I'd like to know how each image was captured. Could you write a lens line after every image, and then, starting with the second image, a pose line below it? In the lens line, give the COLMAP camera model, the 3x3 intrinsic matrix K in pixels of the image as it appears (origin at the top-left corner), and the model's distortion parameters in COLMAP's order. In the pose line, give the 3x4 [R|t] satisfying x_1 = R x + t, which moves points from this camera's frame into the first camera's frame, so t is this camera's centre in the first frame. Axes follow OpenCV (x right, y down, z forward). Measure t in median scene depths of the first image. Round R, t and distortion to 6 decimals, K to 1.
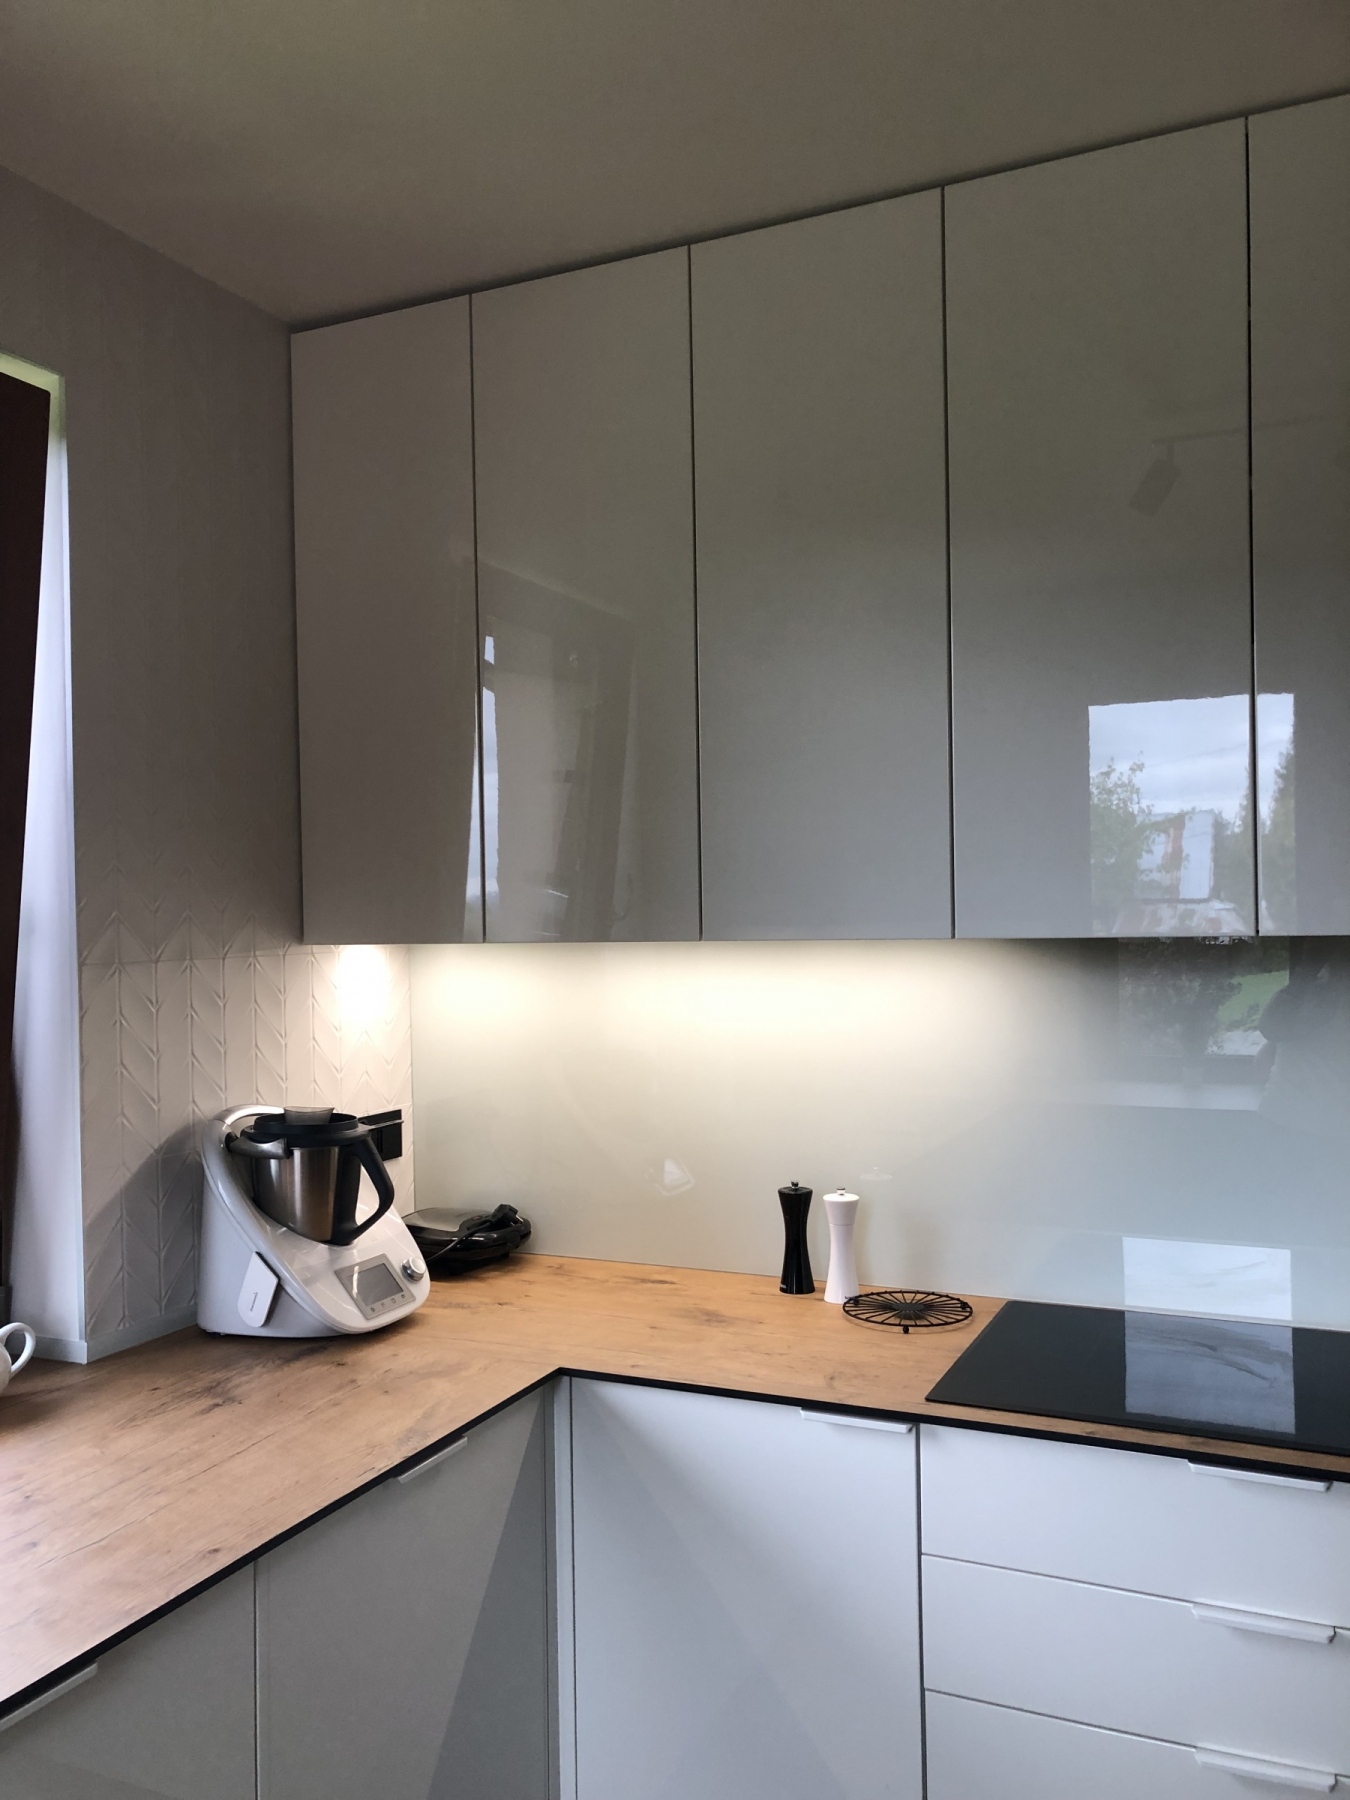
lens RADIAL K [[1471.6, 0, 649.3], [0, 1471.6, 914.4], [0, 0, 1]] dist [0.004866, 0.003355]
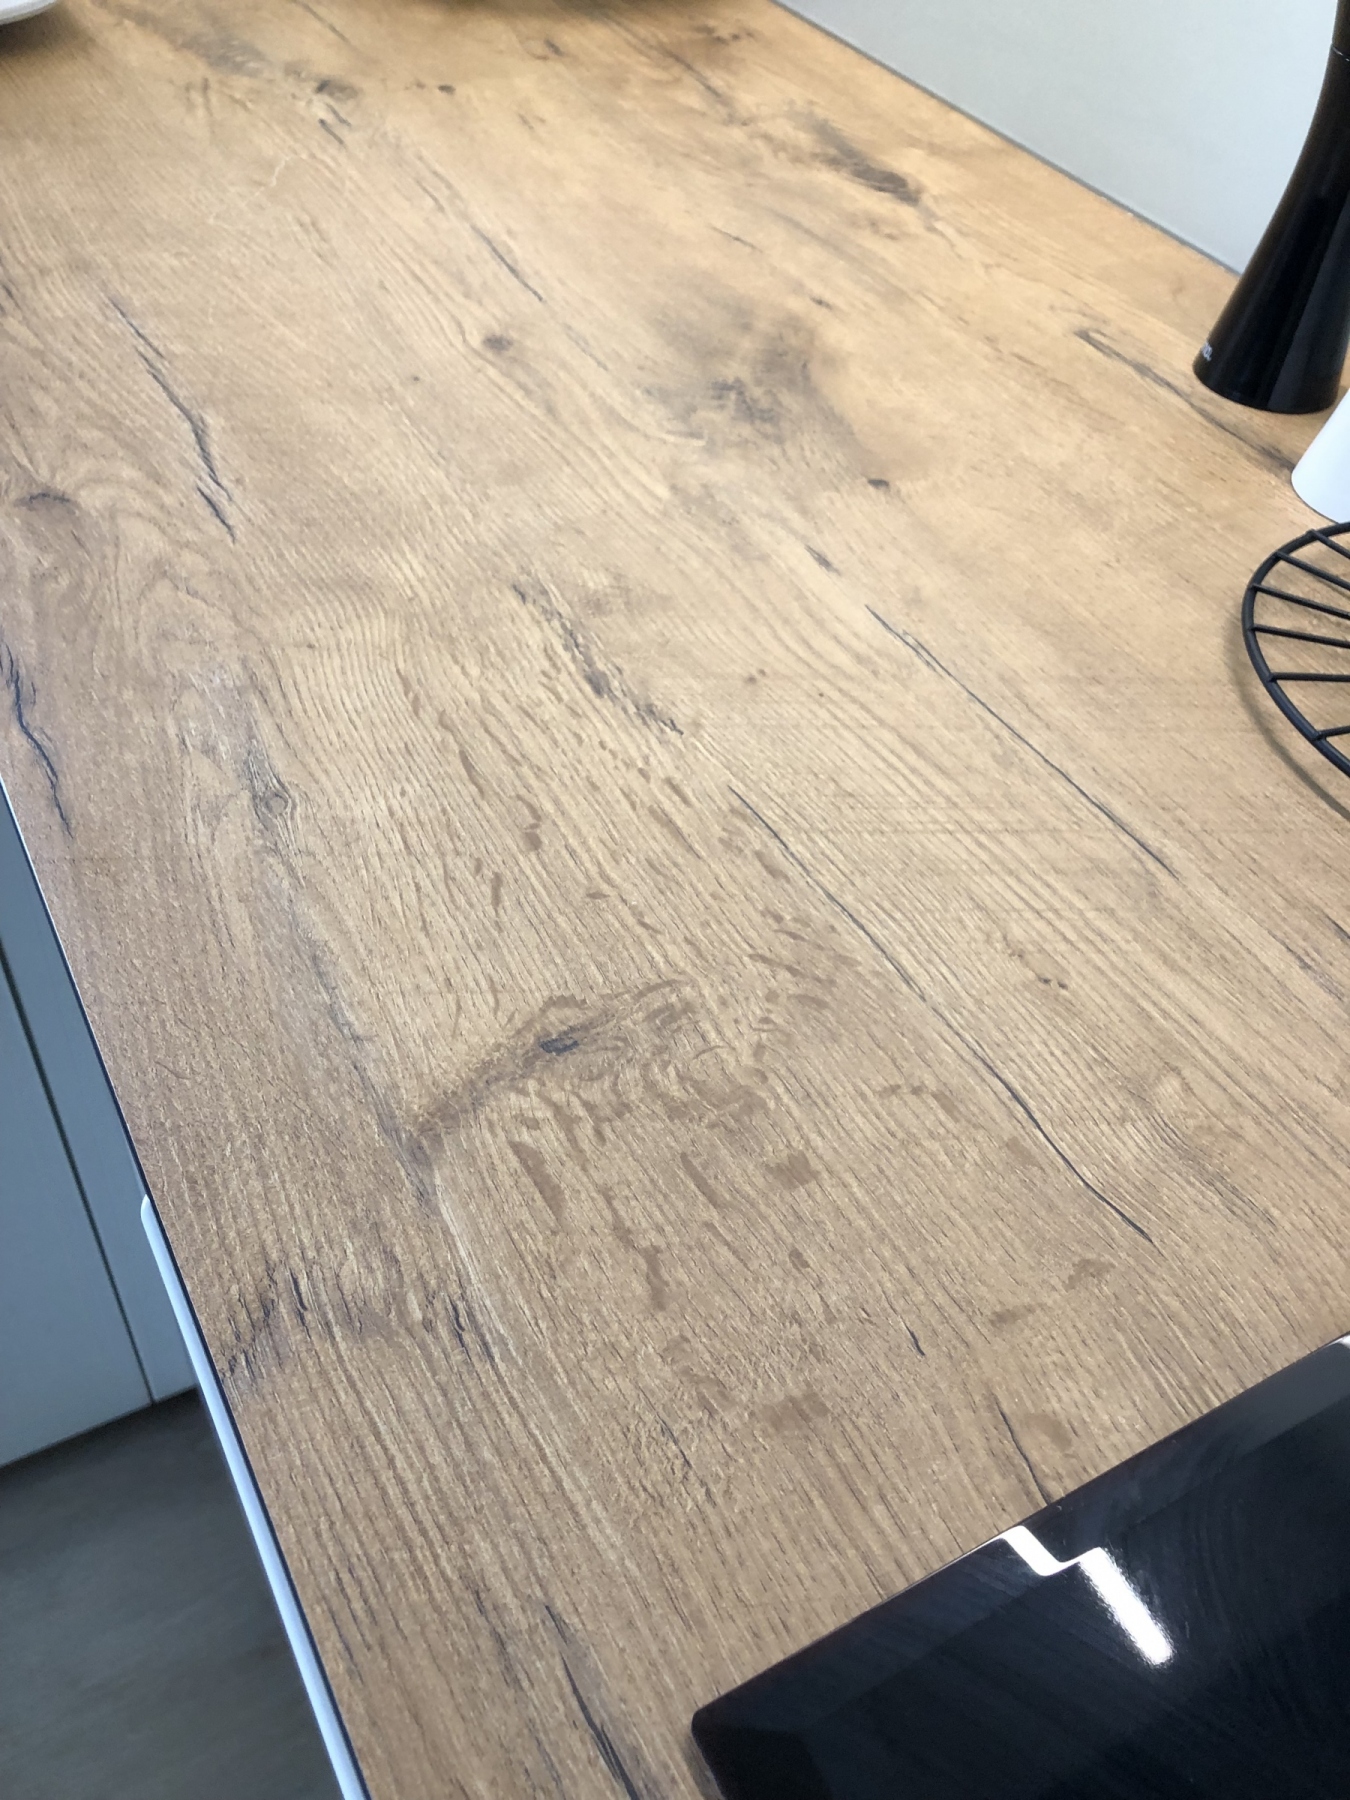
lens RADIAL K [[1501.3, 0, 704.6], [0, 1501.3, 892.2], [0, 0, 1]] dist [0.017905, -0.002846]
pose [[0.813116, 0.475403, -0.335909, 0.160789], [-0.114002, 0.695943, 0.708990, 0.152036], [0.570830, -0.538196, 0.620079, 0.781586]]
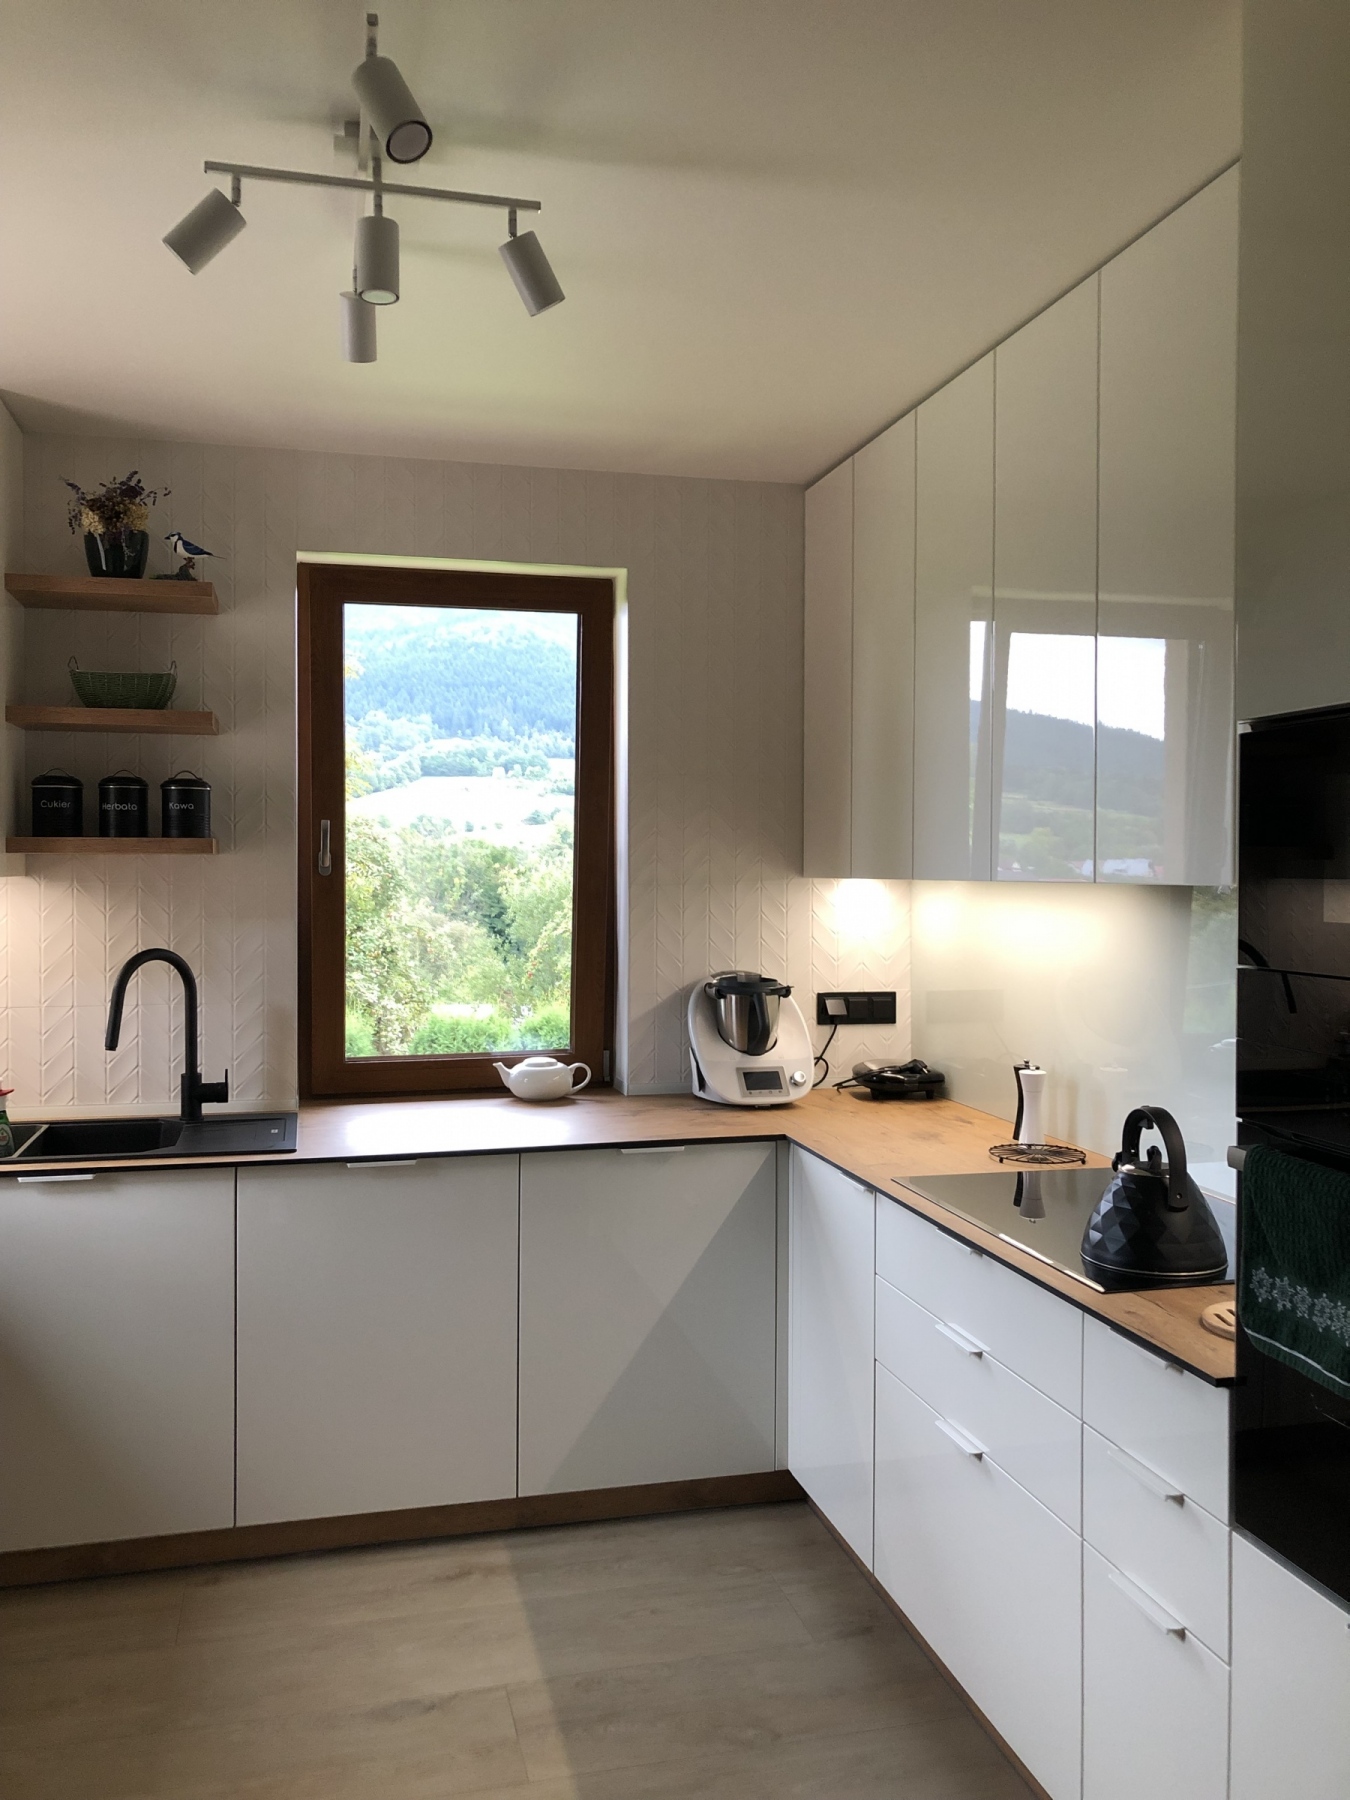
lens RADIAL K [[1457.7, 0, 685.1], [0, 1457.7, 885.2], [0, 0, 1]] dist [0.005145, -0.002767]
pose [[0.638928, 0.028889, -0.768724, 0.988102], [-0.015480, 0.999575, 0.024698, -0.008366], [0.769110, -0.003880, 0.639104, -0.112193]]
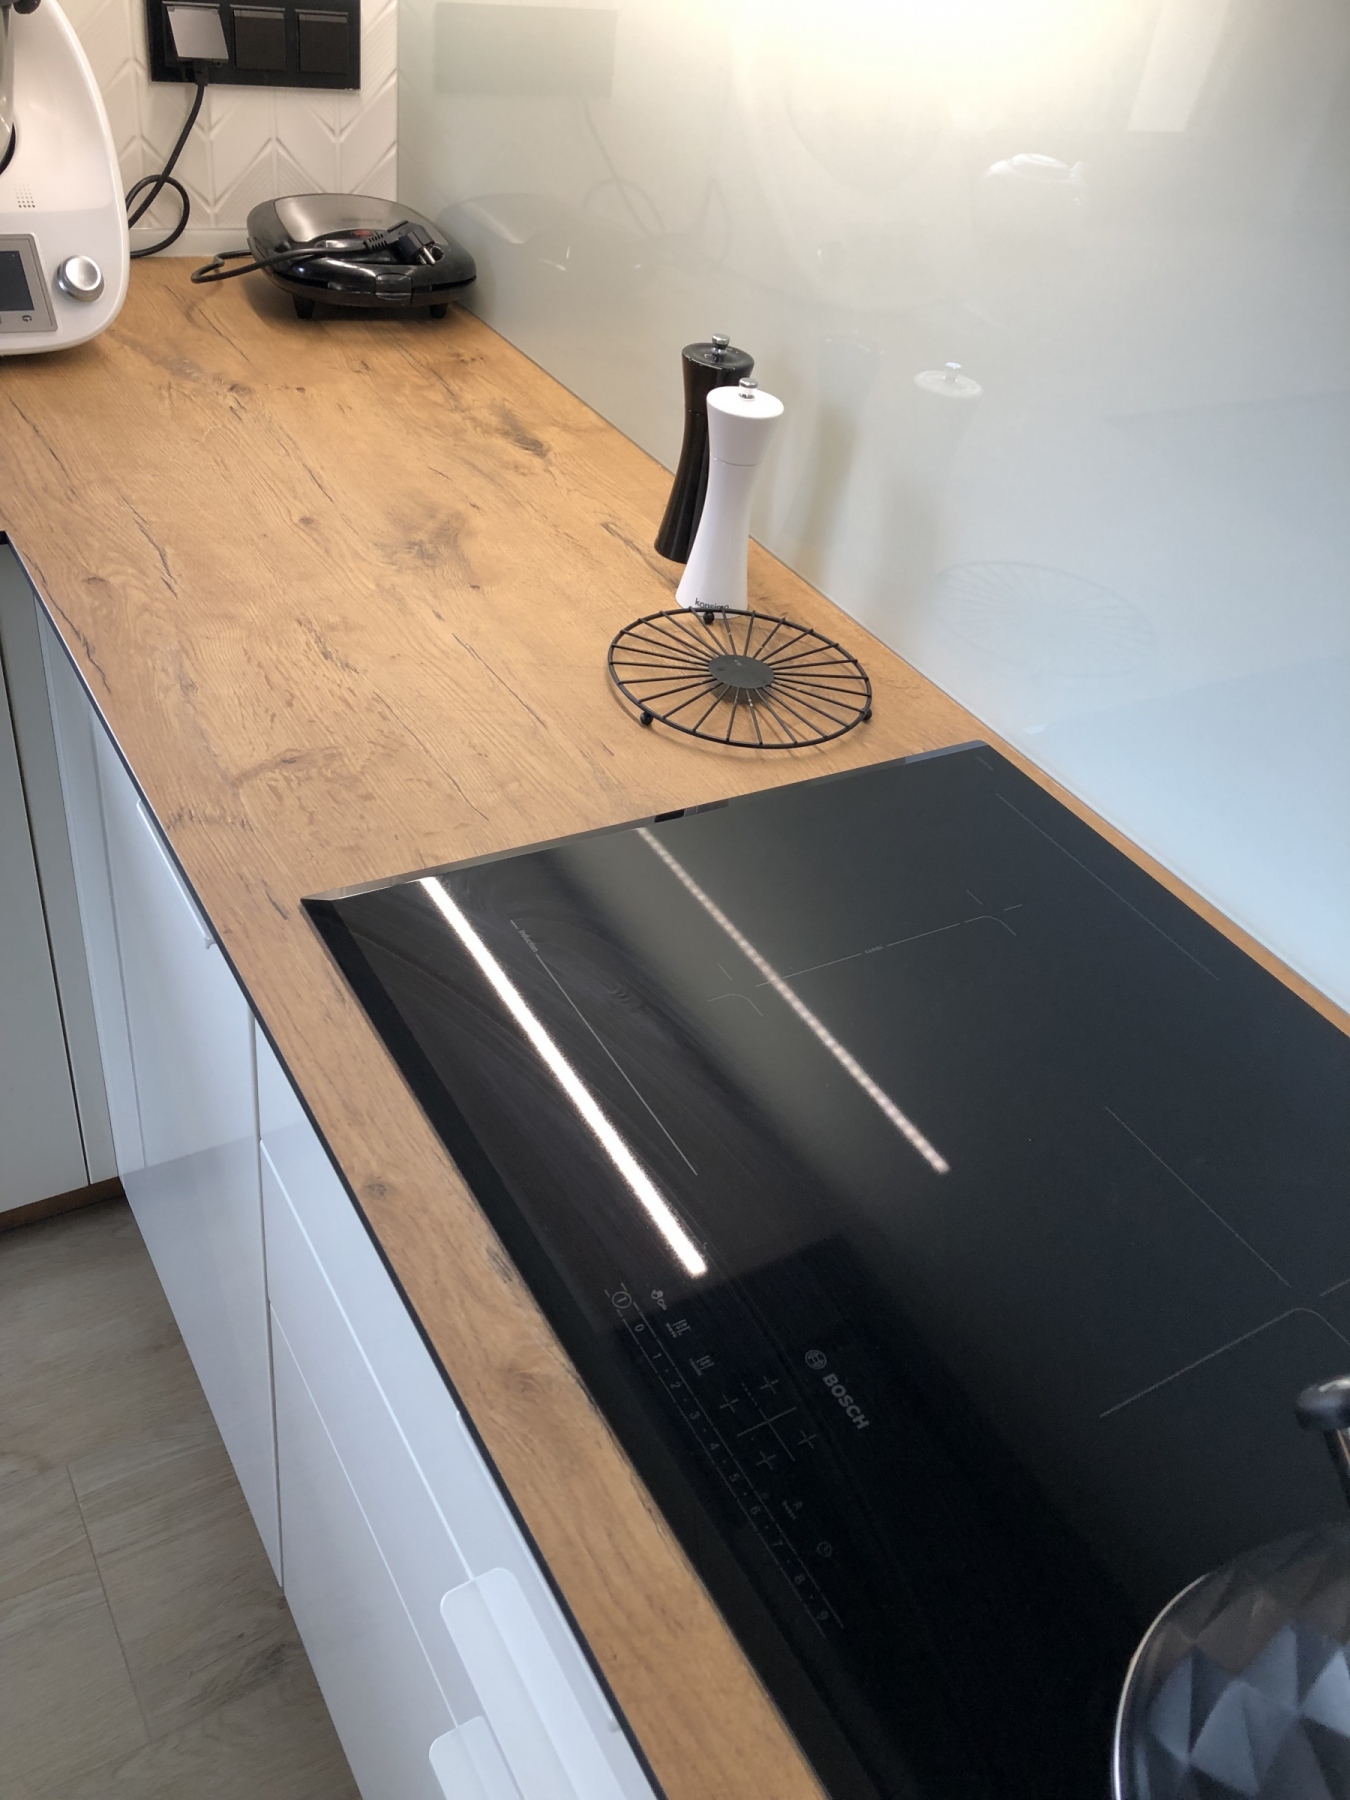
lens RADIAL K [[1481.0, 0, 675.0], [0, 1481.0, 900.0], [0, 0, 1]] dist [0.065960, -0.117472]
pose [[0.820667, 0.446896, -0.356076, 0.359532], [-0.147861, 0.768018, 0.623126, 0.025578], [0.551945, -0.458729, 0.696365, 0.610375]]
